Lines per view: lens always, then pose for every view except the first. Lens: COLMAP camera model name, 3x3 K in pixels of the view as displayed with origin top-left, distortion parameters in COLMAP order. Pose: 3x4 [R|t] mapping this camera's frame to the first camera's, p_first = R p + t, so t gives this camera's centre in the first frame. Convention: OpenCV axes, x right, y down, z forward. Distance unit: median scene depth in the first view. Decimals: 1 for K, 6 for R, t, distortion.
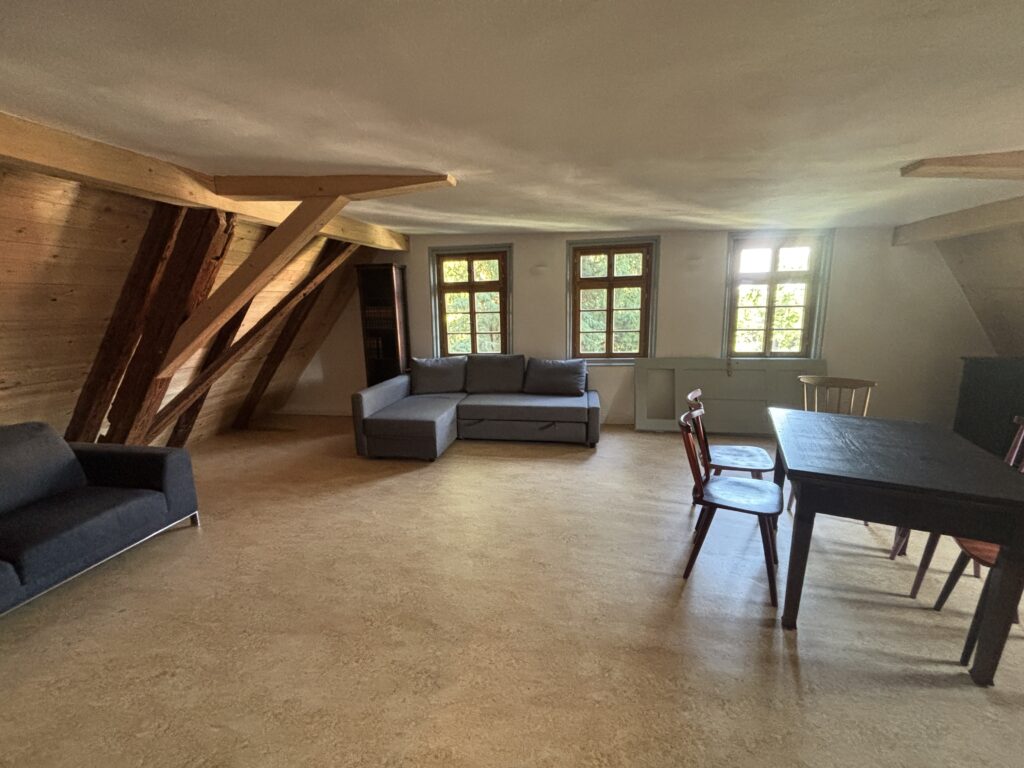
lens RADIAL K [[413.8, 0, 512.0], [0, 413.8, 384.0], [0, 0, 1]] dist [-0.002230, -0.000183]
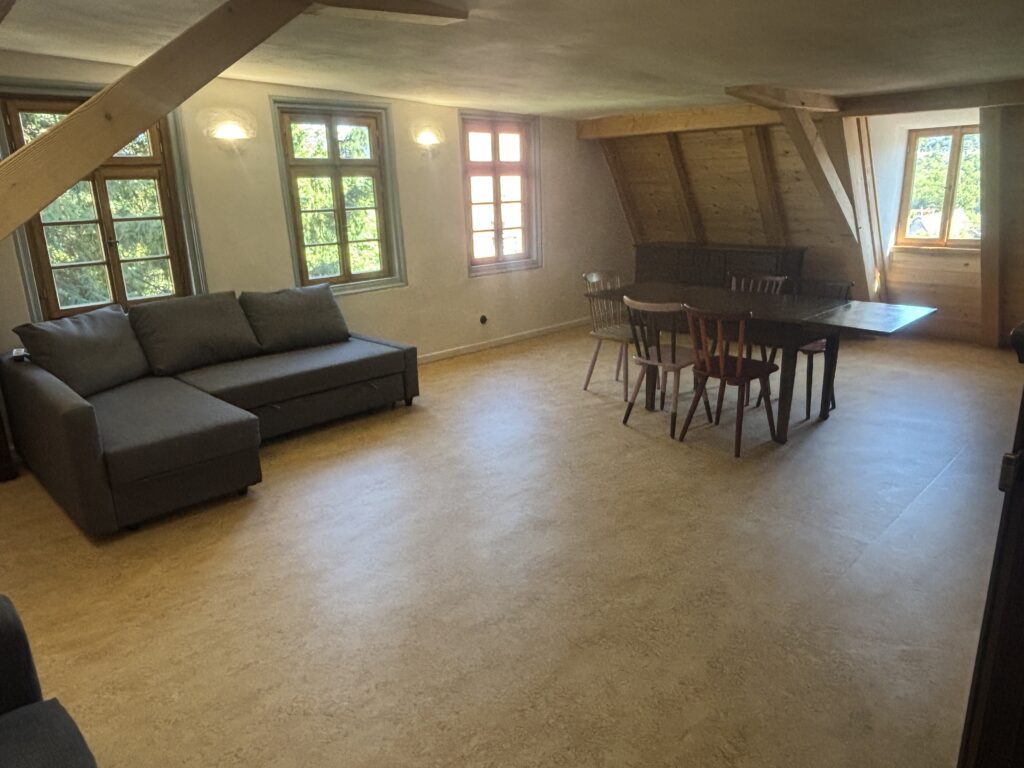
lens RADIAL K [[697.2, 0, 512.0], [0, 697.2, 384.0], [0, 0, 1]] dist [-0.050157, 0.000494]
pose [[0.554843, -0.214163, 0.803917, -0.688695], [0.168925, 0.975171, 0.143197, -0.022454], [-0.814625, 0.056350, 0.577245, 0.182883]]
